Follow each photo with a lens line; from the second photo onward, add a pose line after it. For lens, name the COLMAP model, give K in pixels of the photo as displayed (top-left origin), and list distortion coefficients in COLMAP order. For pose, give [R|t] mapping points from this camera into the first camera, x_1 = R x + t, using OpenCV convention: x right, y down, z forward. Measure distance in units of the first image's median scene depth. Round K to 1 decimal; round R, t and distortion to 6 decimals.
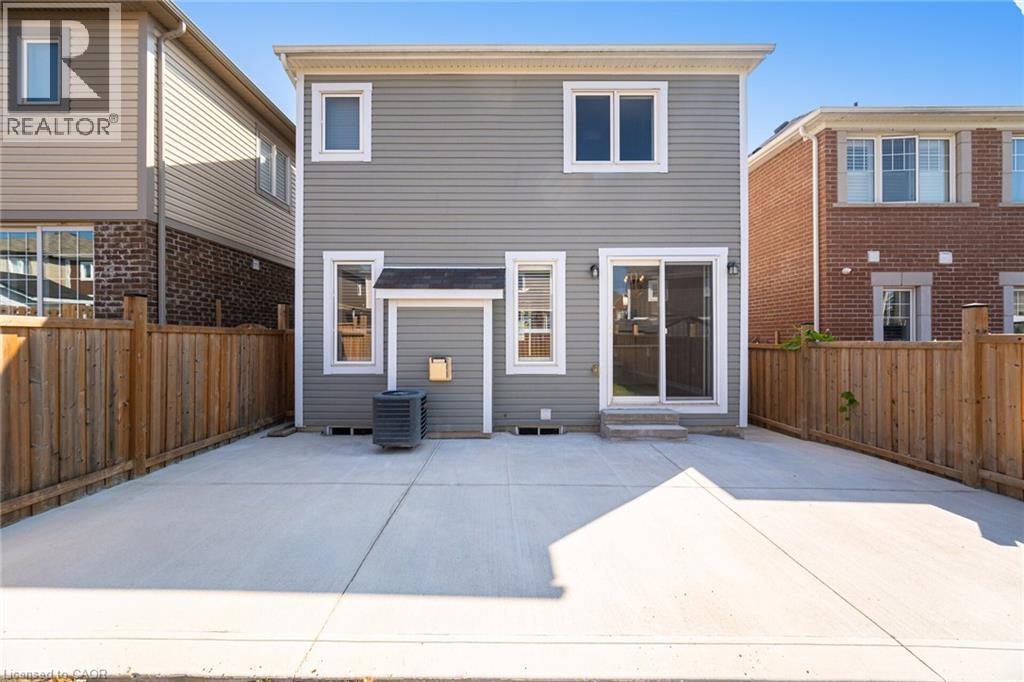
lens RADIAL K [[419.7, 0, 507.7], [0, 419.7, 335.5], [0, 0, 1]] dist [-0.001397, -0.000140]
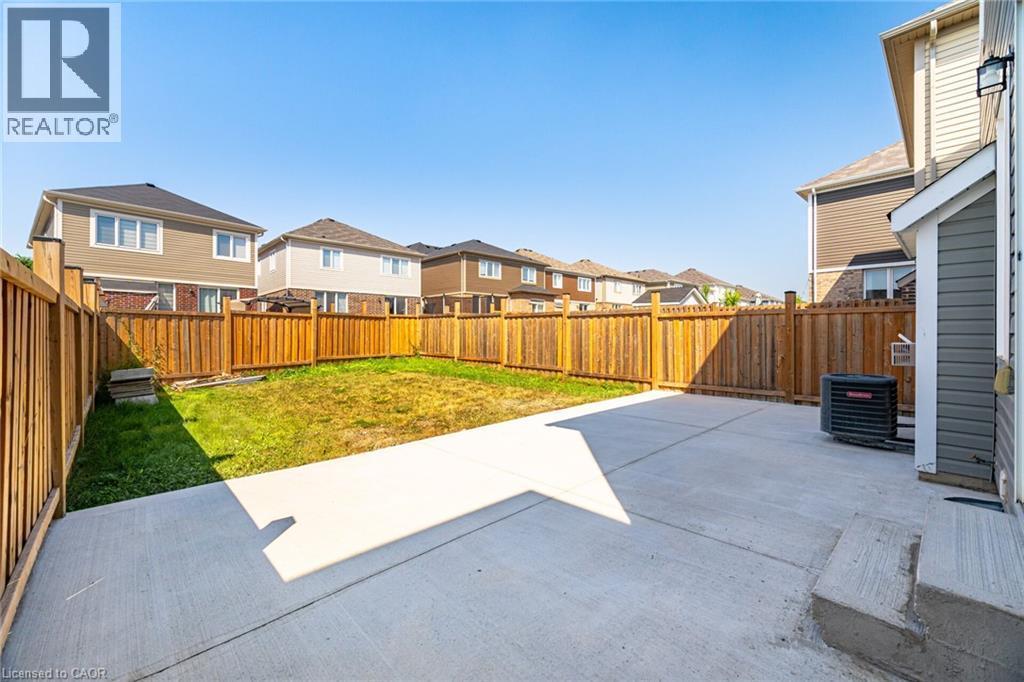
lens RADIAL K [[419.7, 0, 507.7], [0, 419.7, 335.5], [0, 0, 1]] dist [-0.001397, -0.000140]
pose [[-0.732099, 0.001983, -0.681196, 1.091515], [0.007221, 0.999962, -0.004849, 0.075158], [0.681160, -0.008469, -0.732085, 1.516227]]
